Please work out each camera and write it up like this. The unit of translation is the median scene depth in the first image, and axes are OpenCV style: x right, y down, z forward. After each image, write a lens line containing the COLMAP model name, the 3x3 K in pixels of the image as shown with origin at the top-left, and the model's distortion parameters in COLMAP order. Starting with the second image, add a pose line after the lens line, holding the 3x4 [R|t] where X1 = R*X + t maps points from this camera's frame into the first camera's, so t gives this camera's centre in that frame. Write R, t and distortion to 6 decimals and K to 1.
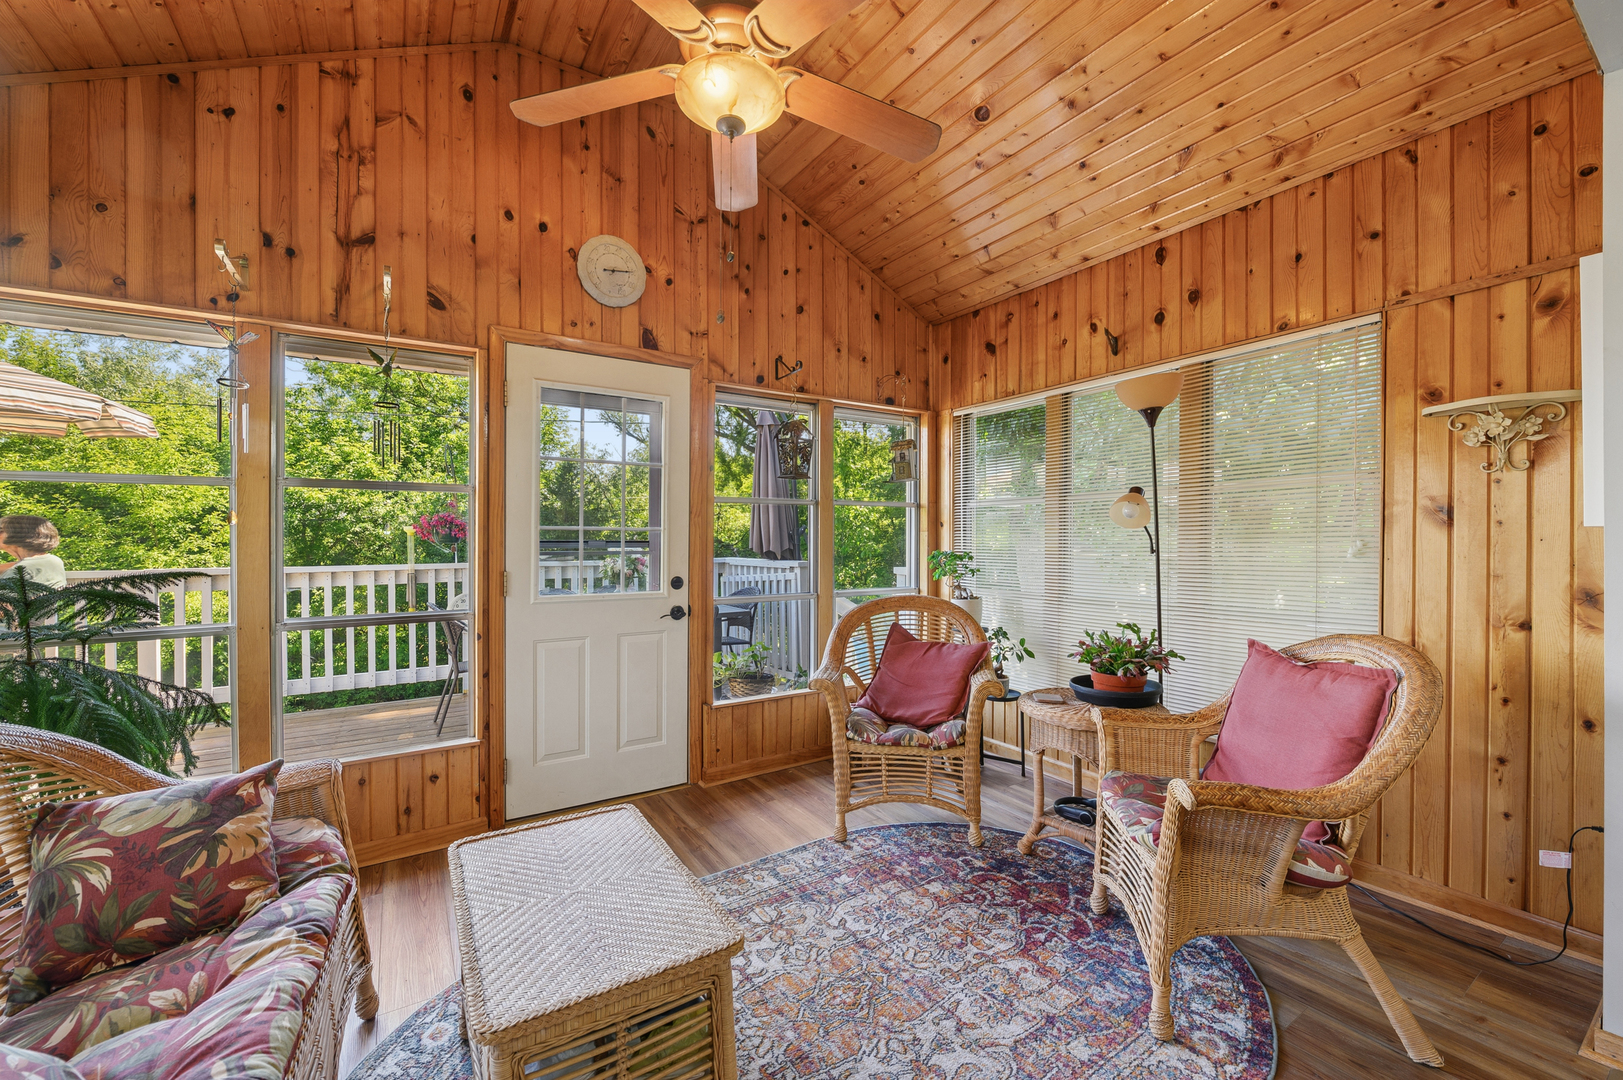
lens RADIAL K [[649.0, 0, 821.9], [0, 649.0, 538.8], [0, 0, 1]] dist [-0.008442, -0.000222]
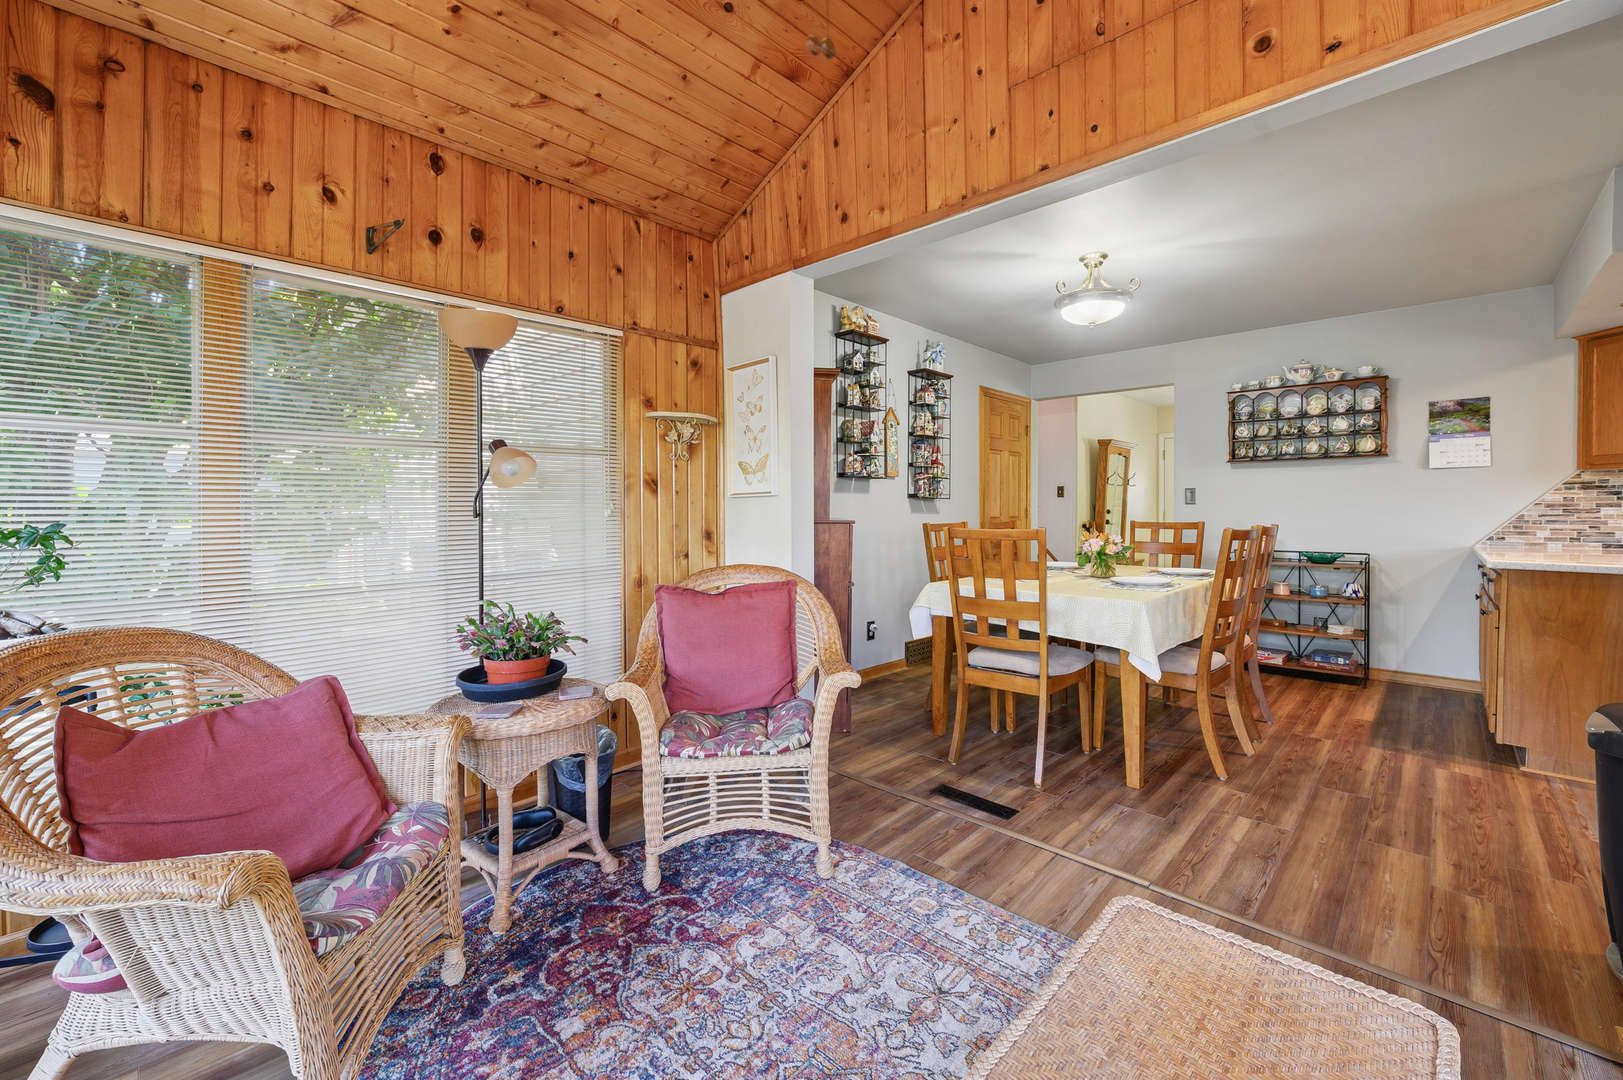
lens RADIAL K [[658.5, 0, 817.2], [0, 658.5, 512.1], [0, 0, 1]] dist [-0.009717, -0.000016]
pose [[-0.234007, -0.006669, 0.972212, -0.459550], [0.002243, 0.999970, 0.007399, 0.009159], [-0.972232, 0.003912, -0.233985, 0.790942]]
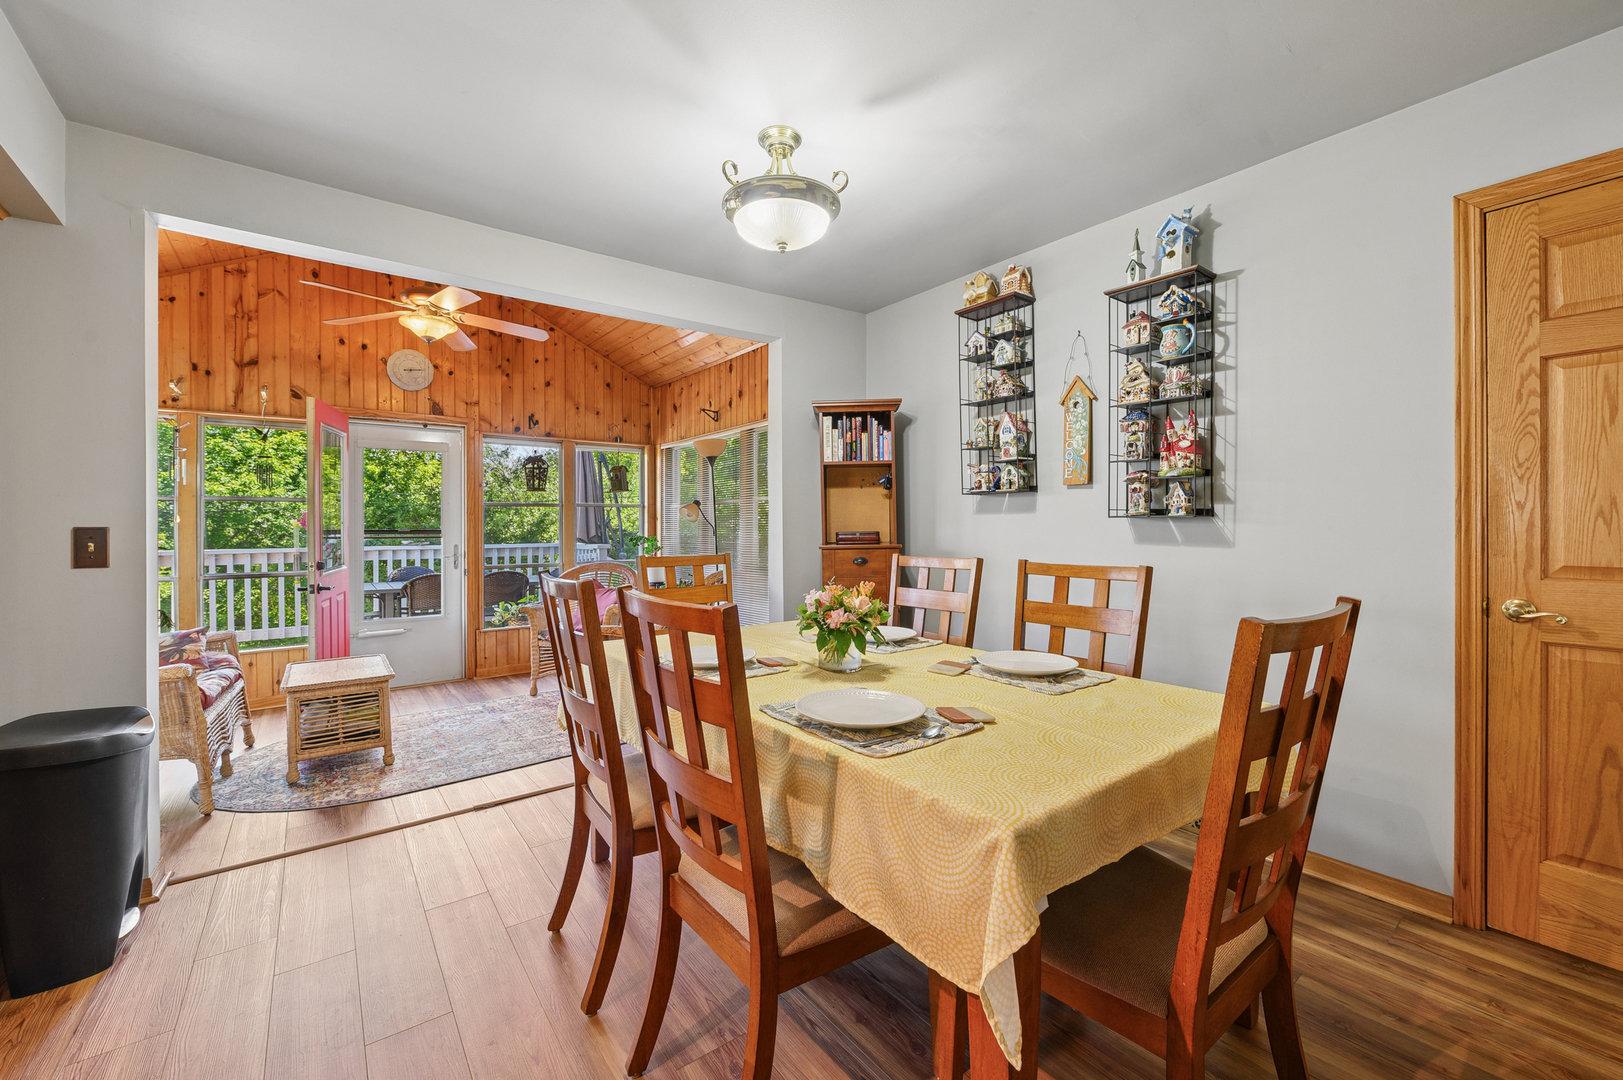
lens RADIAL K [[657.6, 0, 818.5], [0, 657.6, 526.1], [0, 0, 1]] dist [-0.003178, -0.000187]
pose [[0.996862, -0.002395, 0.079117, 0.681058], [0.002551, 0.999995, -0.001875, -0.001211], [-0.079112, 0.002071, 0.996864, -0.895474]]
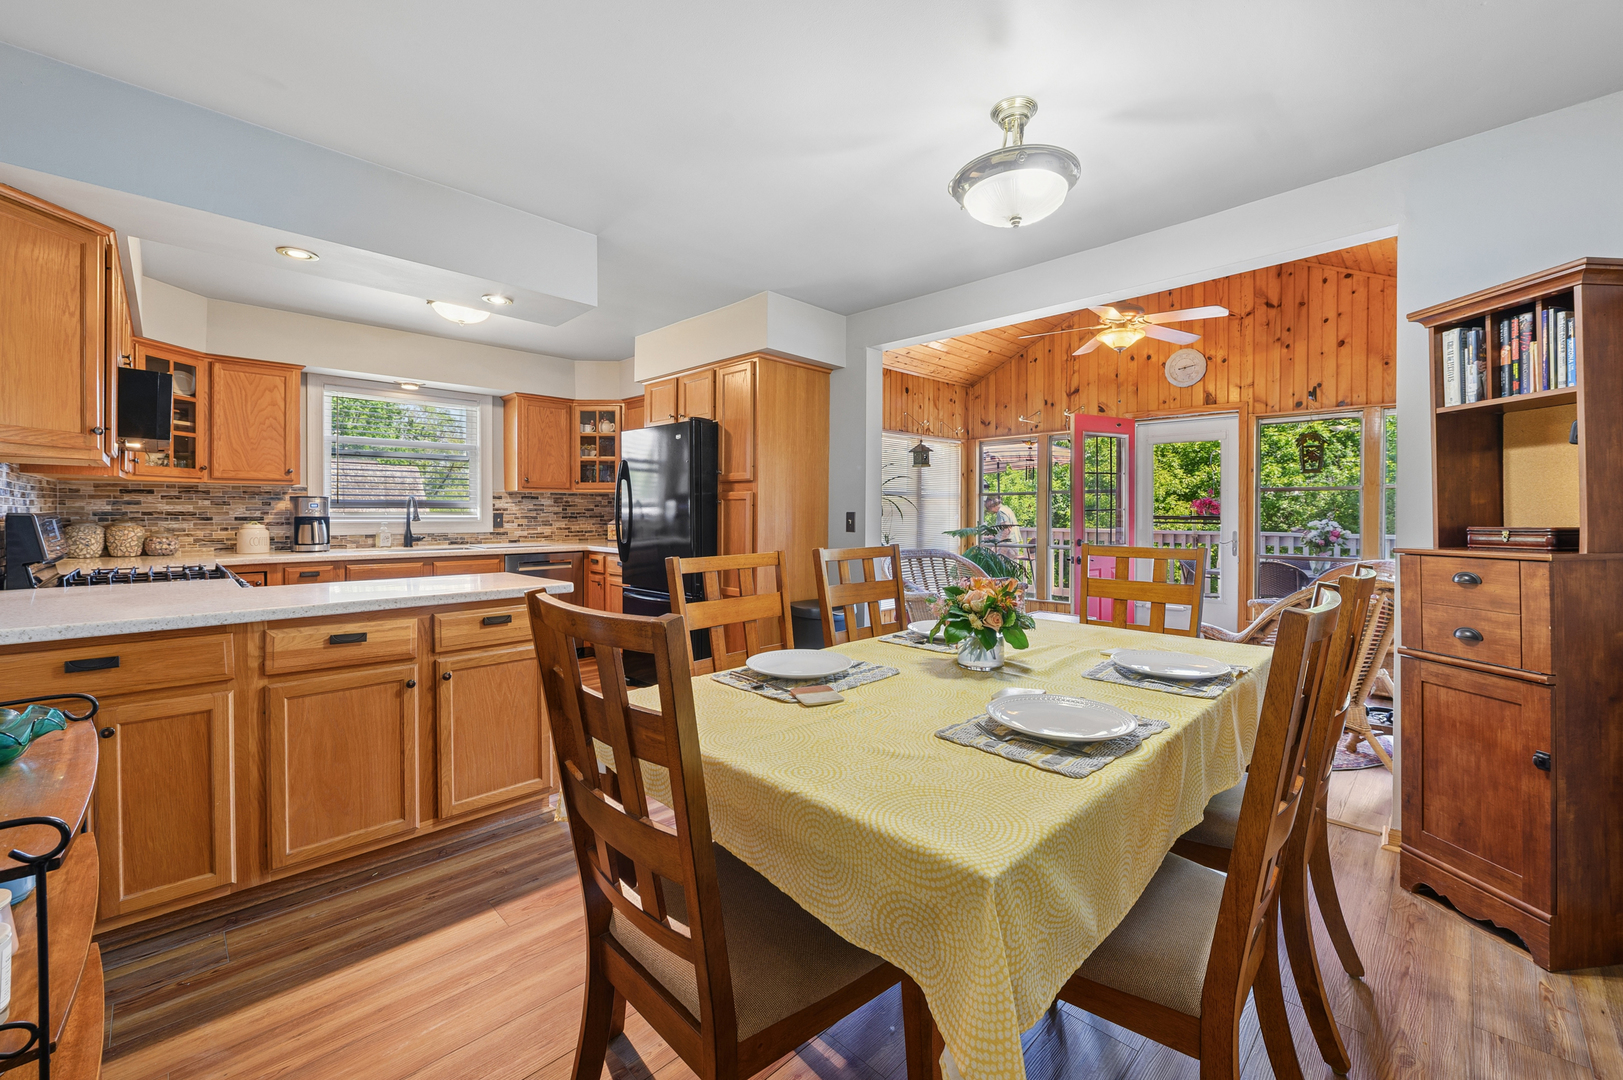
lens RADIAL K [[656.0, 0, 819.4], [0, 656.0, 518.6], [0, 0, 1]] dist [-0.006678, -0.000197]
pose [[0.219604, 0.011289, -0.975524, 1.418517], [-0.003859, 0.999935, 0.010702, -0.006418], [0.975581, 0.001415, 0.219633, -0.459104]]
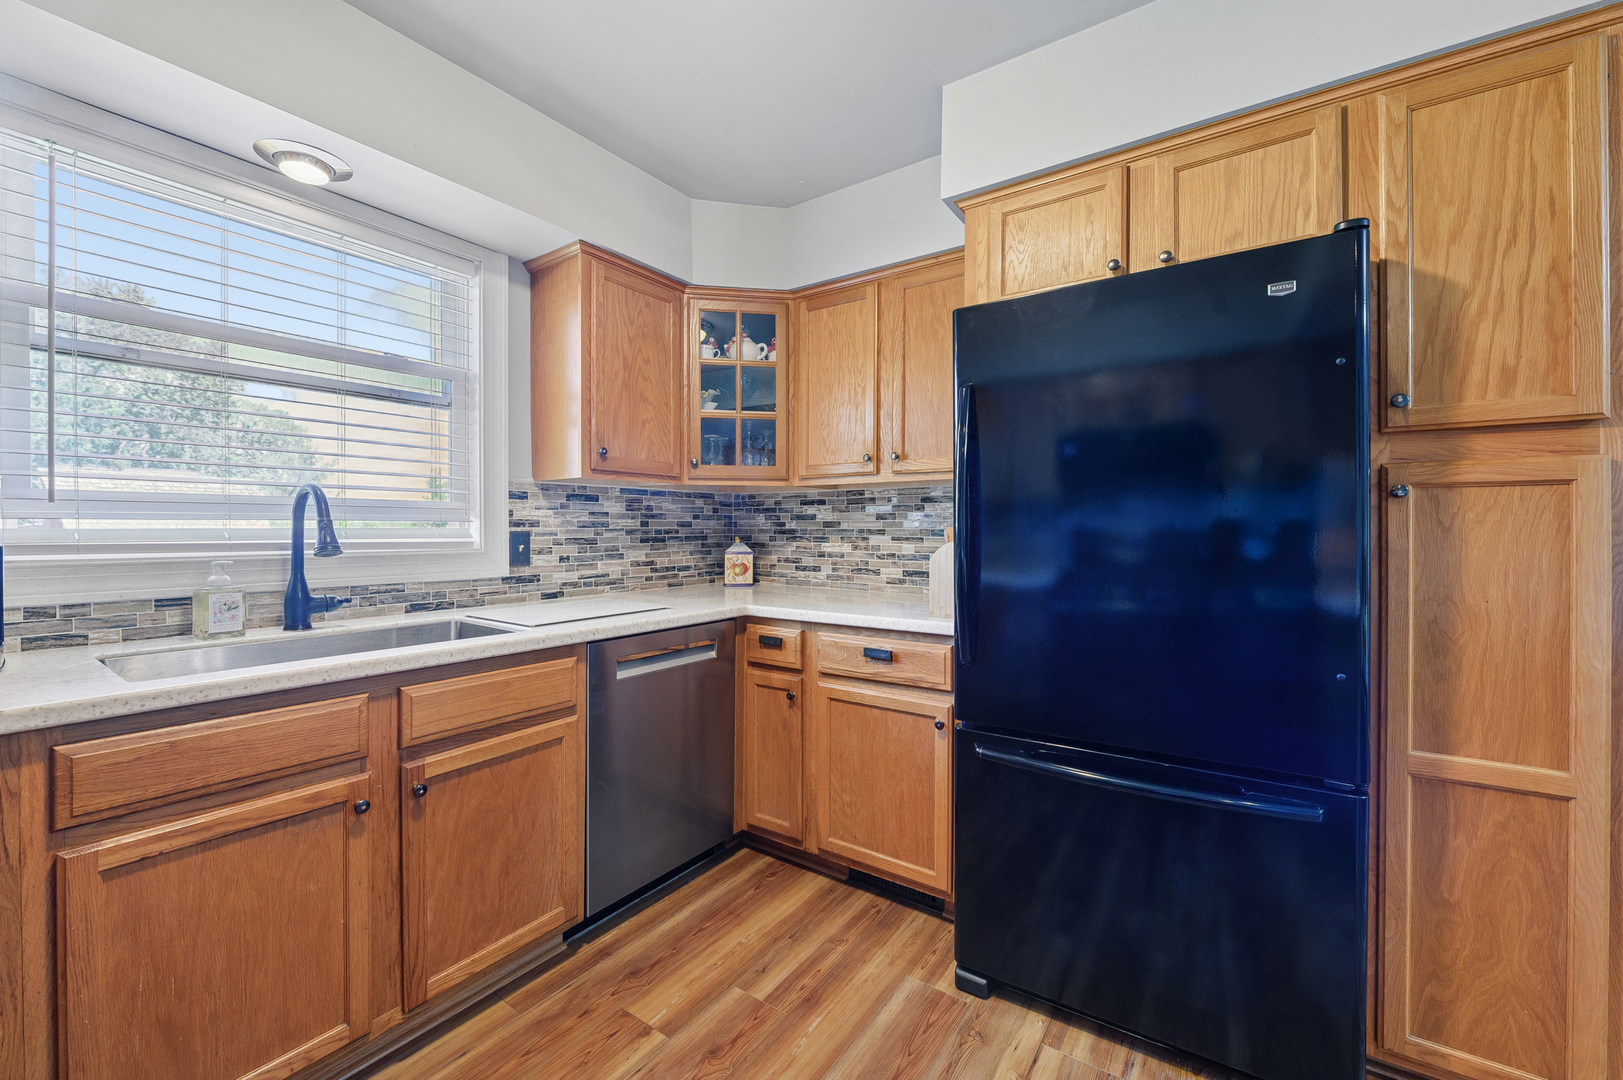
lens RADIAL K [[645.2, 0, 819.7], [0, 645.2, 532.5], [0, 0, 1]] dist [-0.008426, -0.000206]
pose [[0.384456, 0.002205, -0.923141, 0.123437], [0.001052, 0.999995, 0.002827, 0.001212], [0.923143, -0.002058, 0.384452, -0.962611]]
